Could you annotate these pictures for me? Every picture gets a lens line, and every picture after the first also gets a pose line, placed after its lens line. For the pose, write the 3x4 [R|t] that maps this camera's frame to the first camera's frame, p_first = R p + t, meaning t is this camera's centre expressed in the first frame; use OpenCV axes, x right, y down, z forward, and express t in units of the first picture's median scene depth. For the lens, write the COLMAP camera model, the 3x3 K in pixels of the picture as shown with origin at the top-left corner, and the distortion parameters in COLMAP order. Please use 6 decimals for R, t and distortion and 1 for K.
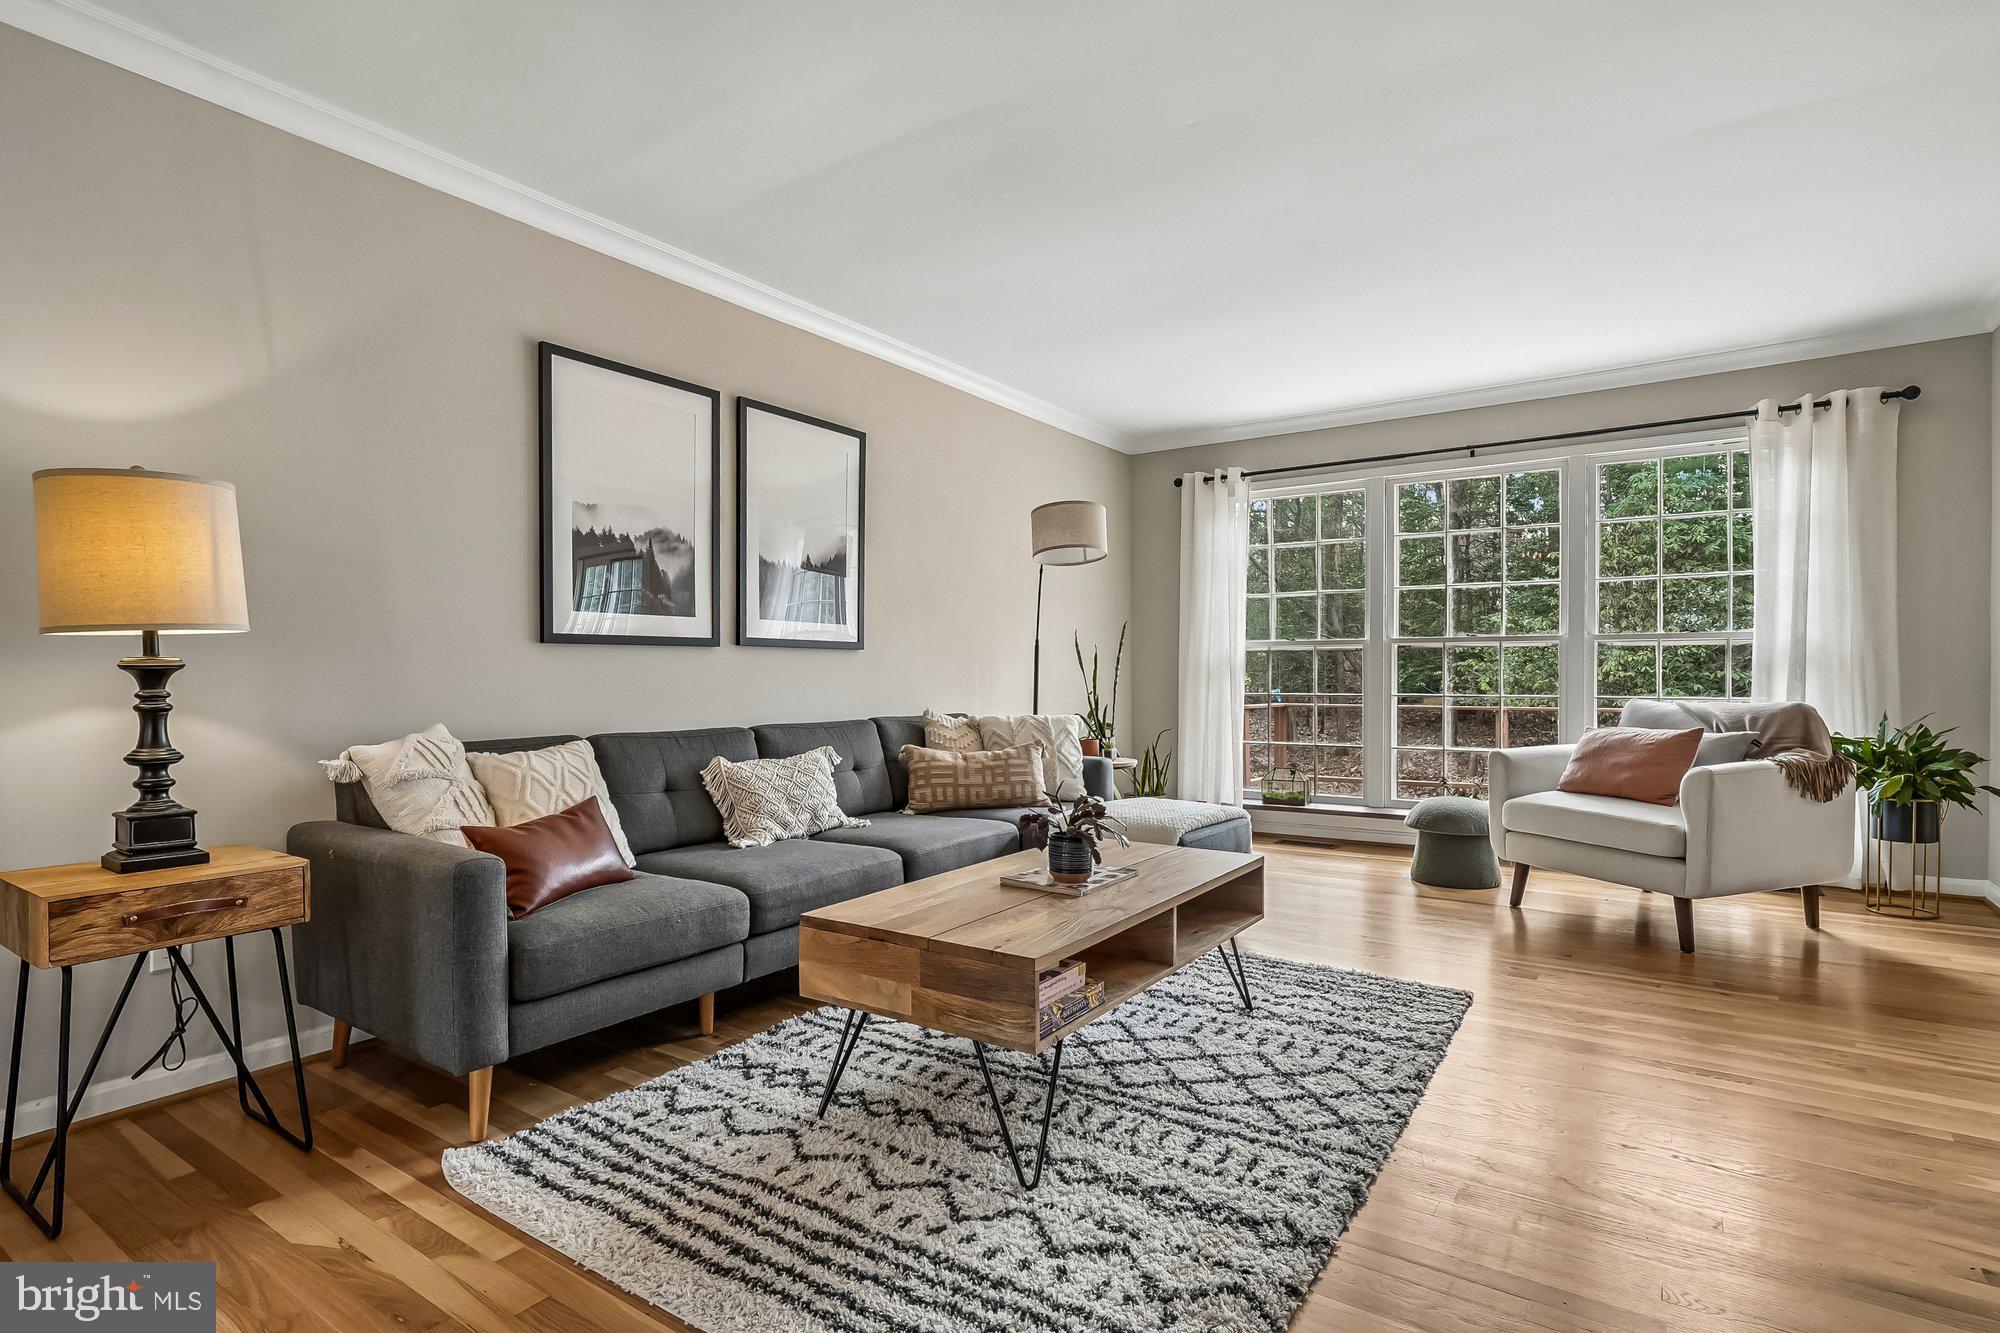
lens RADIAL K [[990.8, 0, 1000.0], [0, 990.8, 666.5], [0, 0, 1]] dist [0.000086, 0.000120]
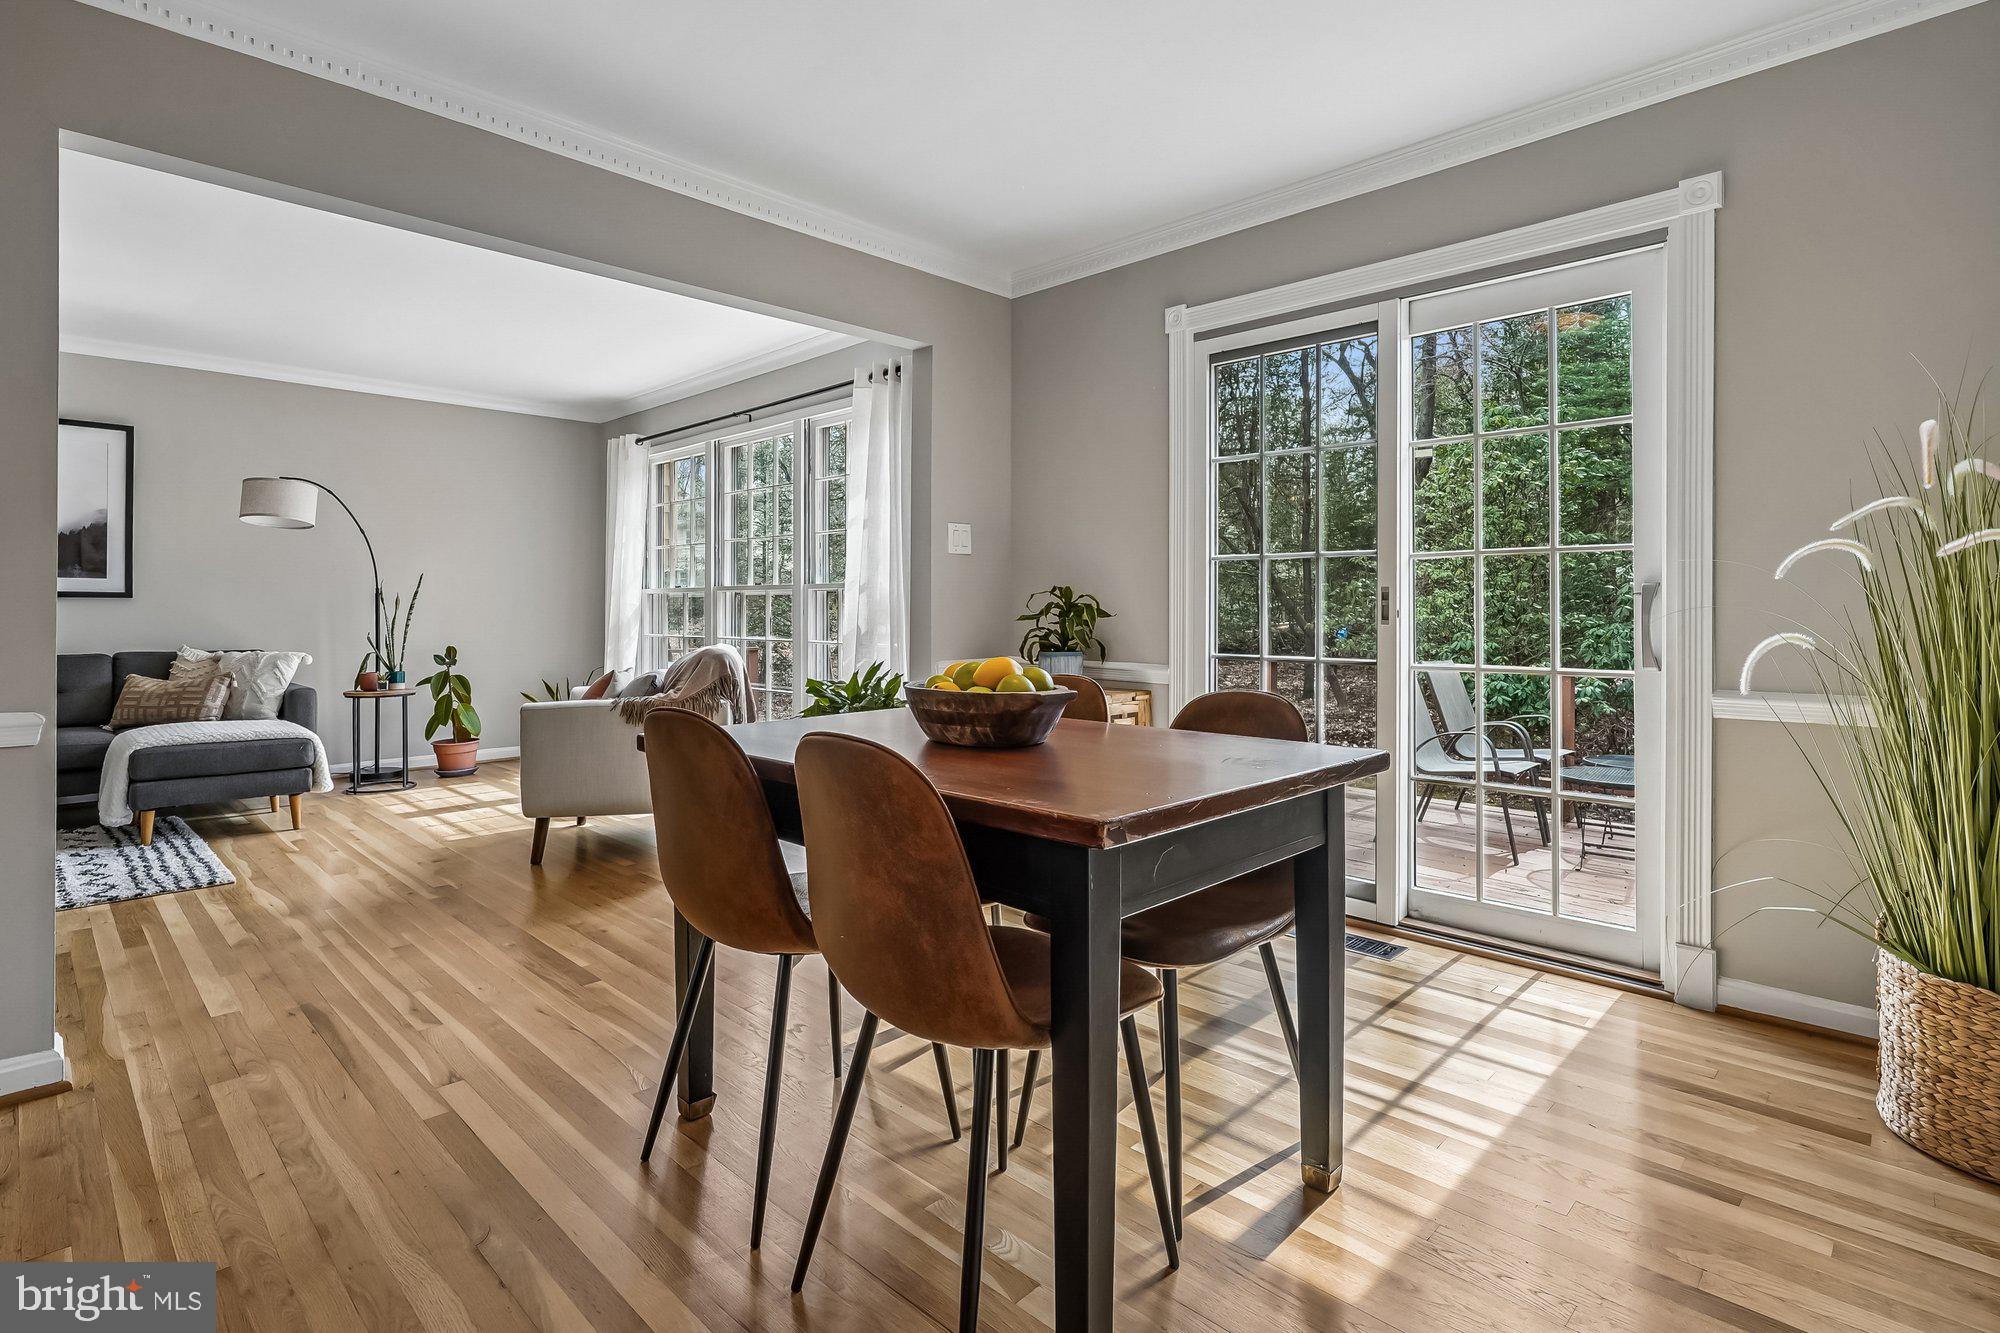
lens RADIAL K [[981.4, 0, 1002.8], [0, 981.4, 603.2], [0, 0, 1]] dist [-0.003079, -0.000331]
pose [[0.984135, 0.002359, -0.177404, 1.245870], [-0.001437, 0.999985, 0.005326, -0.020345], [0.177414, -0.004986, 0.984124, -0.032728]]
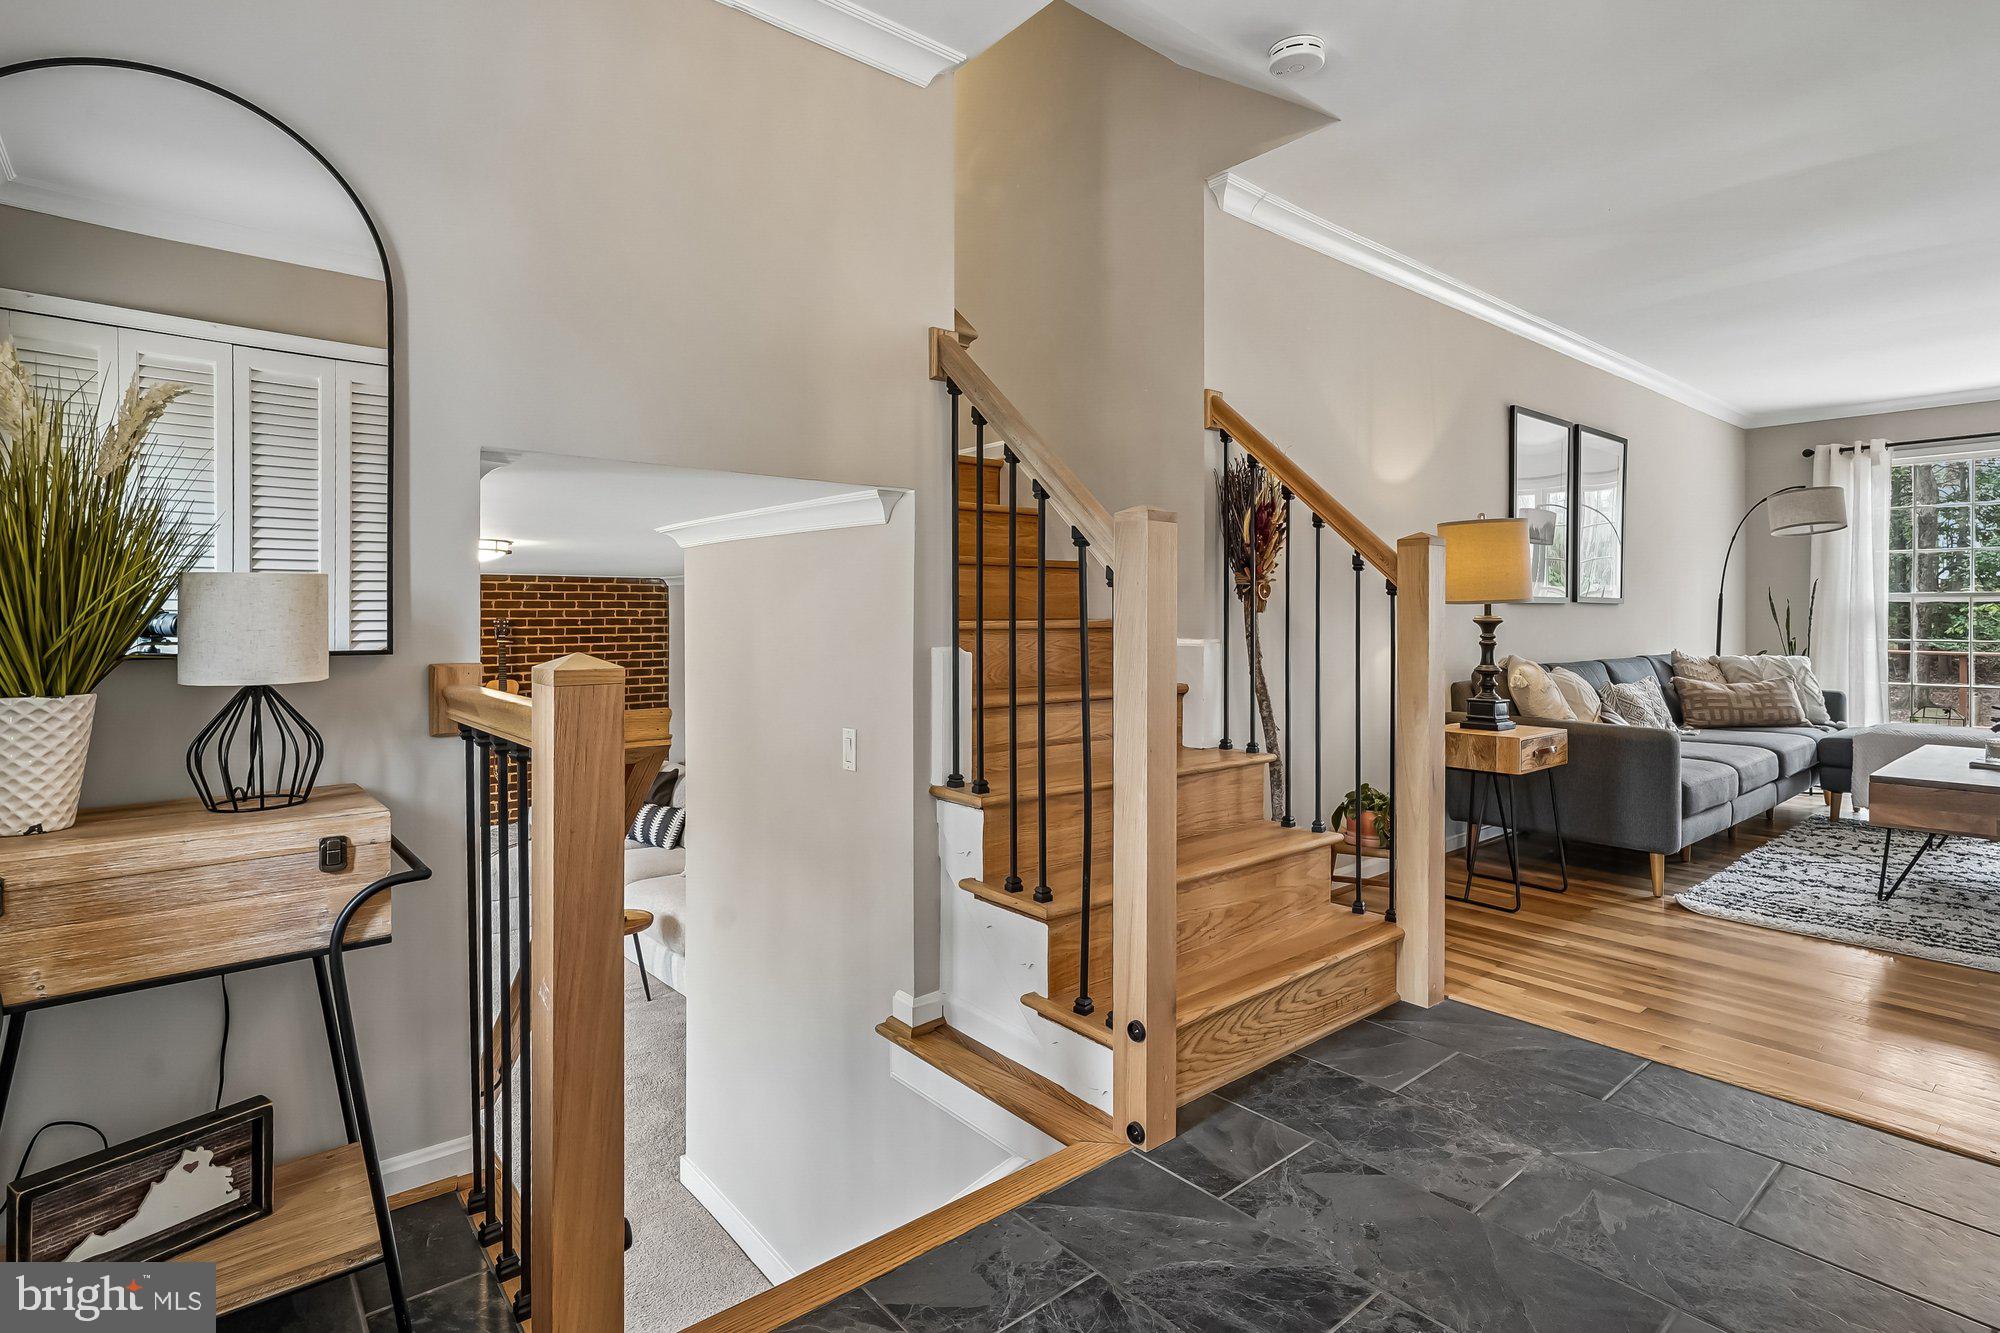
lens RADIAL K [[976.1, 0, 998.1], [0, 976.1, 613.3], [0, 0, 1]] dist [-0.000729, 0.000312]
pose [[0.960042, 0.004540, -0.279820, -0.607006], [-0.002621, 0.999970, 0.007232, -0.012587], [0.279844, -0.006210, 0.960025, -0.505671]]
